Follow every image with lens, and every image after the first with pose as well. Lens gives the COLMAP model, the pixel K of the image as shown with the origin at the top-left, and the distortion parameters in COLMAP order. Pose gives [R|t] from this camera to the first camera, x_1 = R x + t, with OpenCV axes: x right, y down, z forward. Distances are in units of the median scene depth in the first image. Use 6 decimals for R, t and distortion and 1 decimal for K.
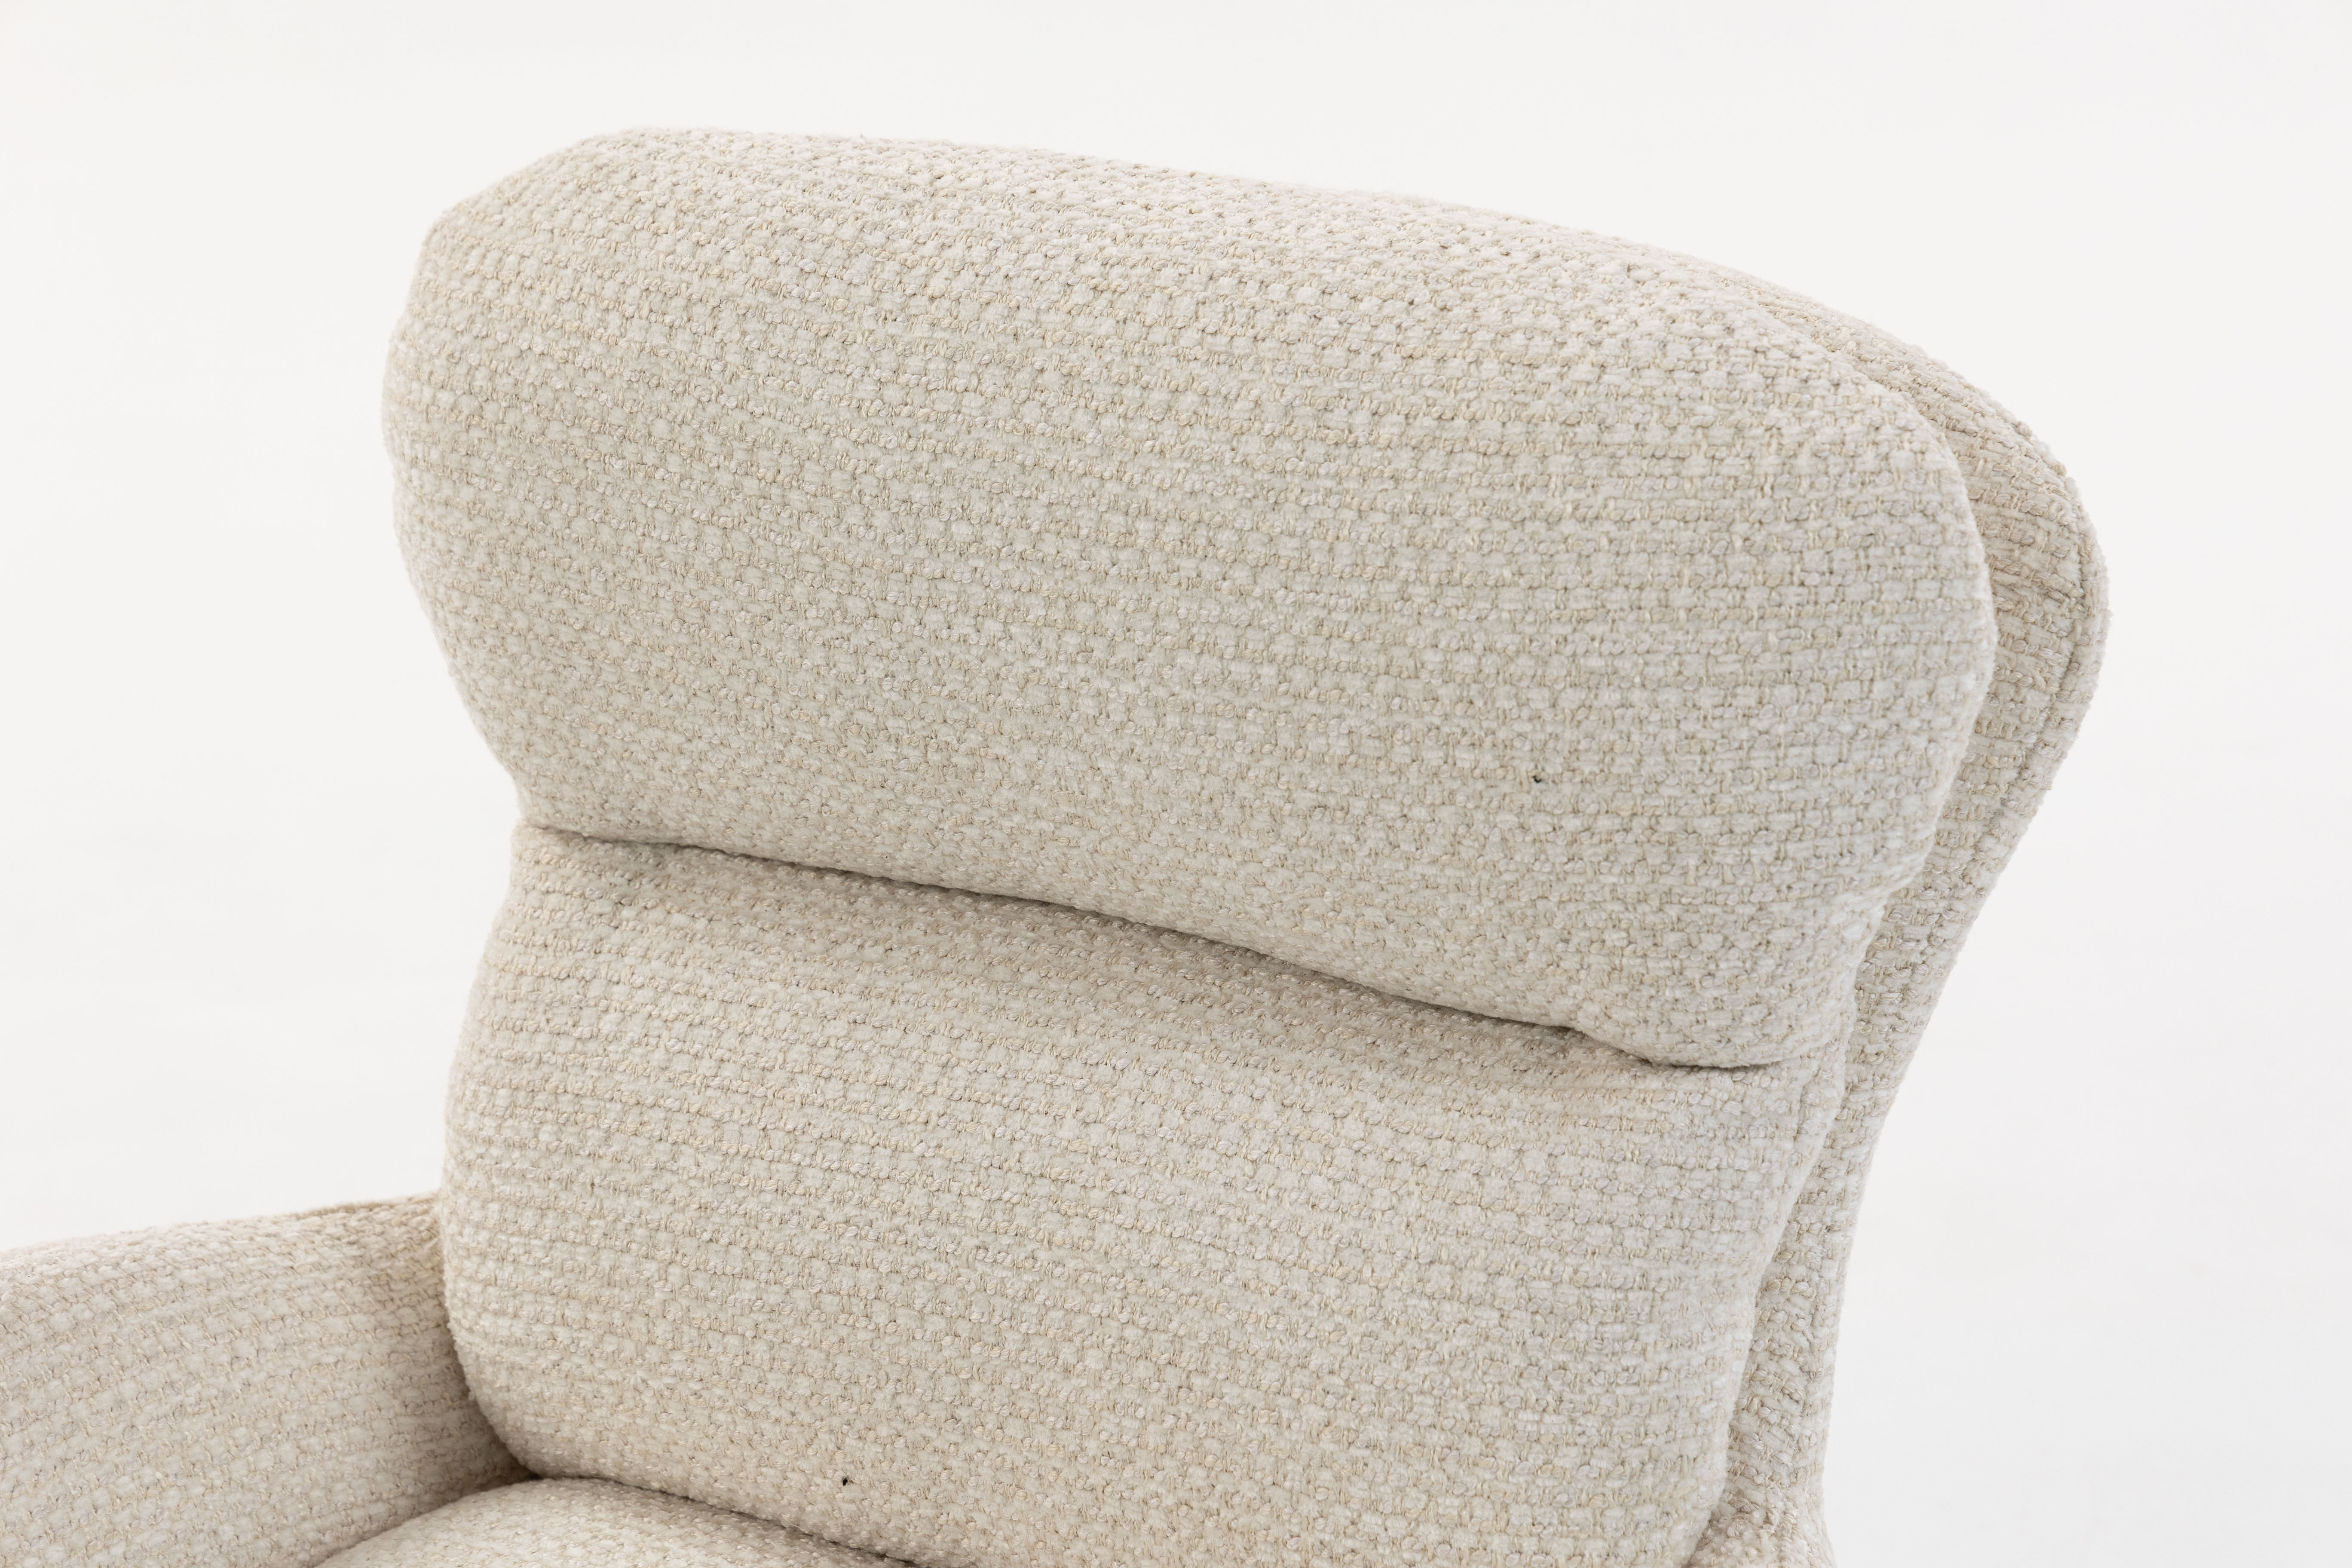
lens RADIAL K [[5468.3, 0, 1176.0], [0, 5468.3, 784.0], [0, 0, 1]] dist [-0.007213, 0.016225]
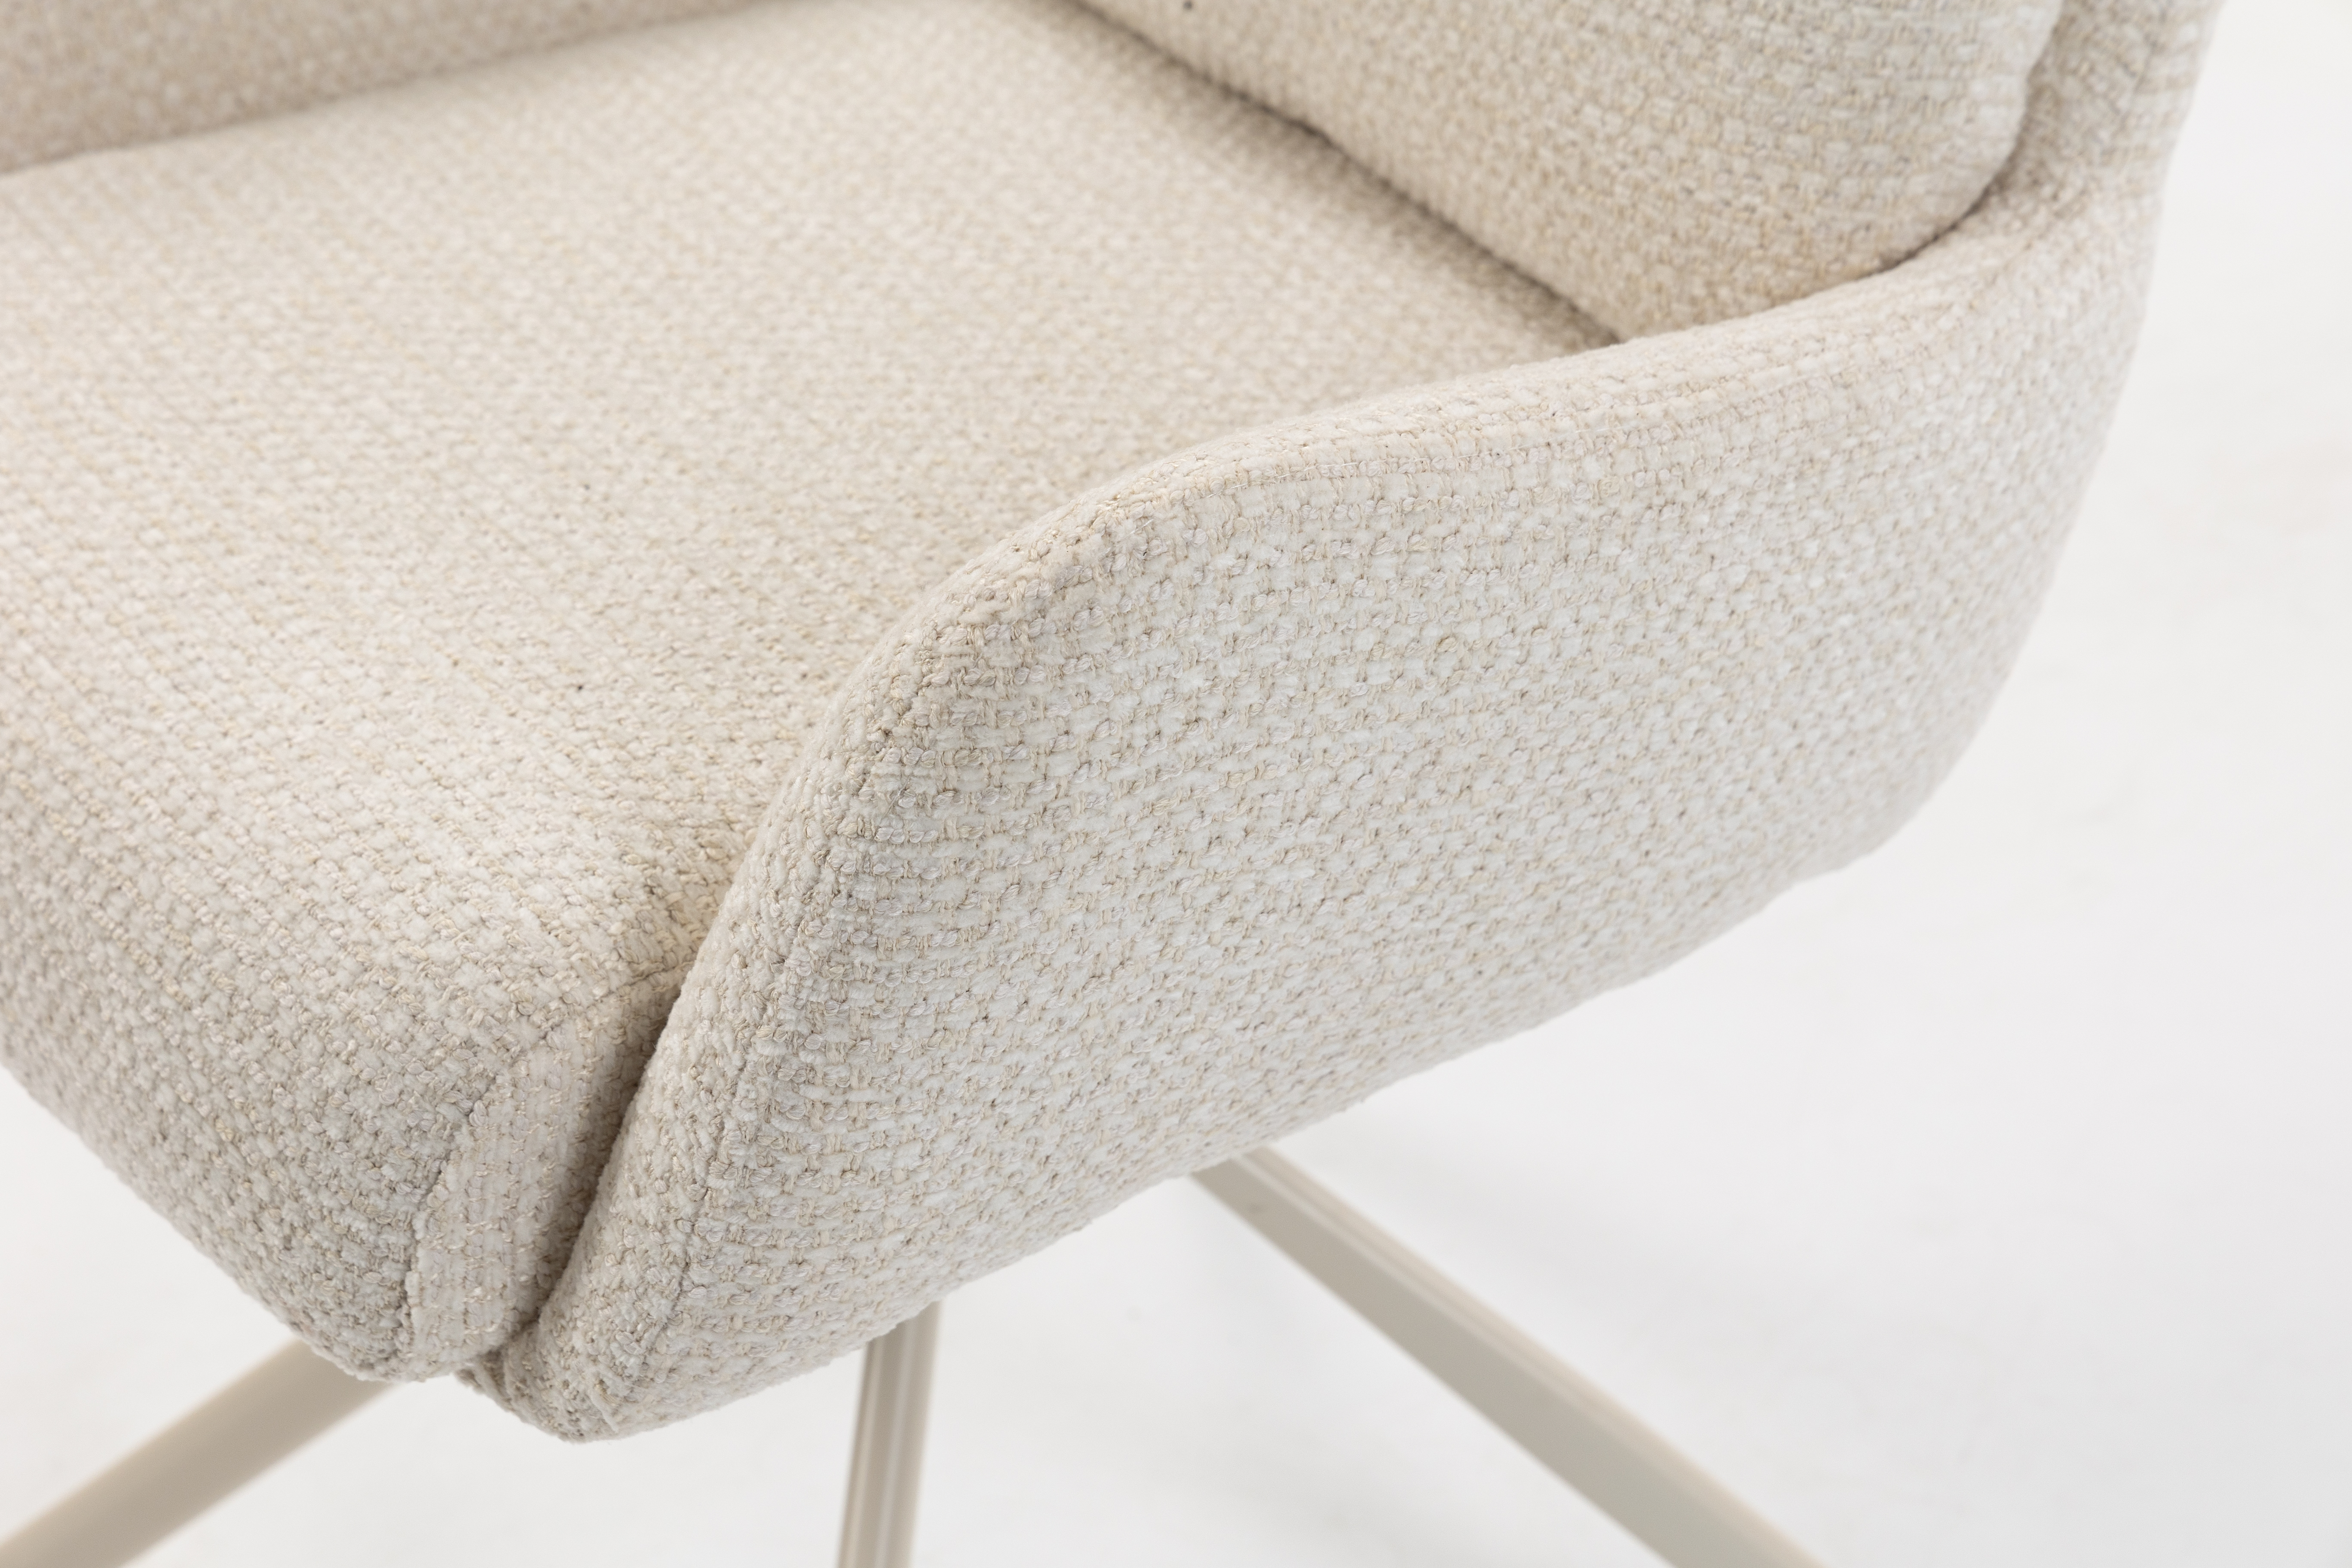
lens RADIAL K [[5468.3, 0, 1176.0], [0, 5468.3, 784.0], [0, 0, 1]] dist [-0.007213, 0.016225]
pose [[0.920255, 0.207457, -0.331801, 0.299561], [-0.129799, 0.961727, 0.241315, 0.031702], [0.369165, -0.179004, 0.911962, 0.124600]]
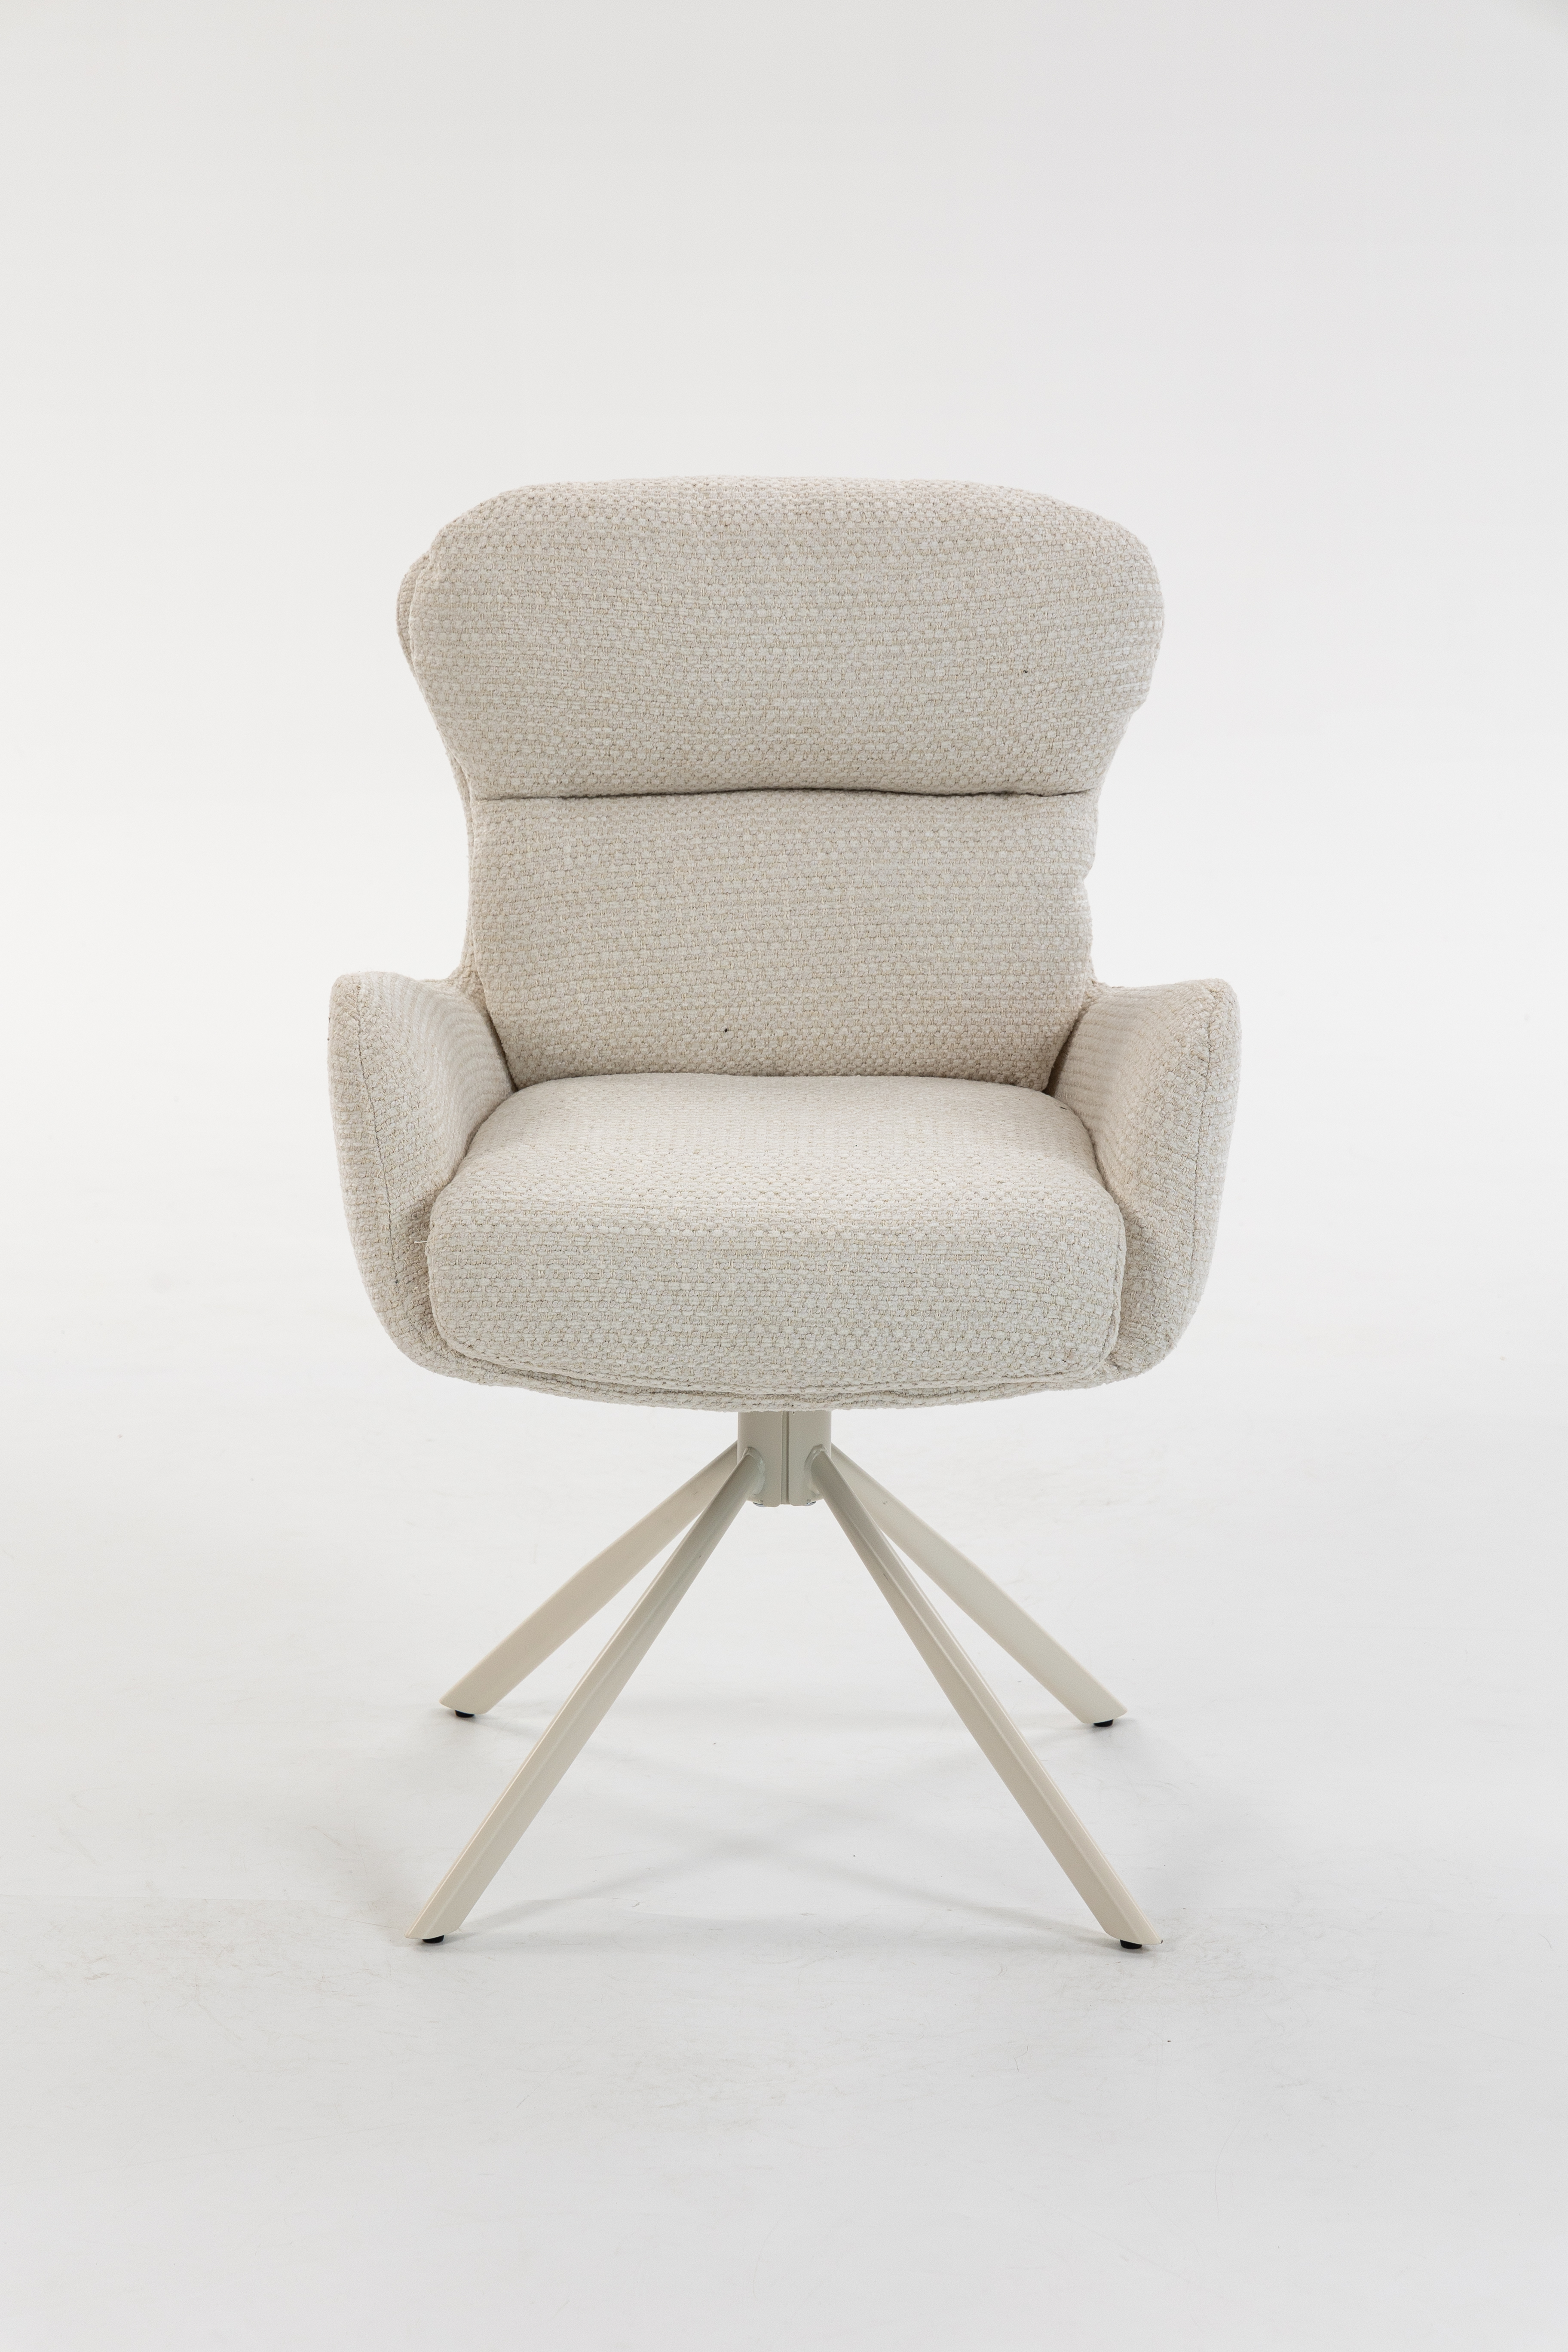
lens RADIAL K [[5831.1, 0, 784.0], [0, 5831.1, 1176.0], [0, 0, 1]] dist [0.104081, 0.154762]
pose [[0.849831, -0.093452, 0.518704, -1.458629], [0.171419, 0.979657, -0.104348, 0.492183], [-0.498401, 0.177594, 0.848562, -1.229408]]
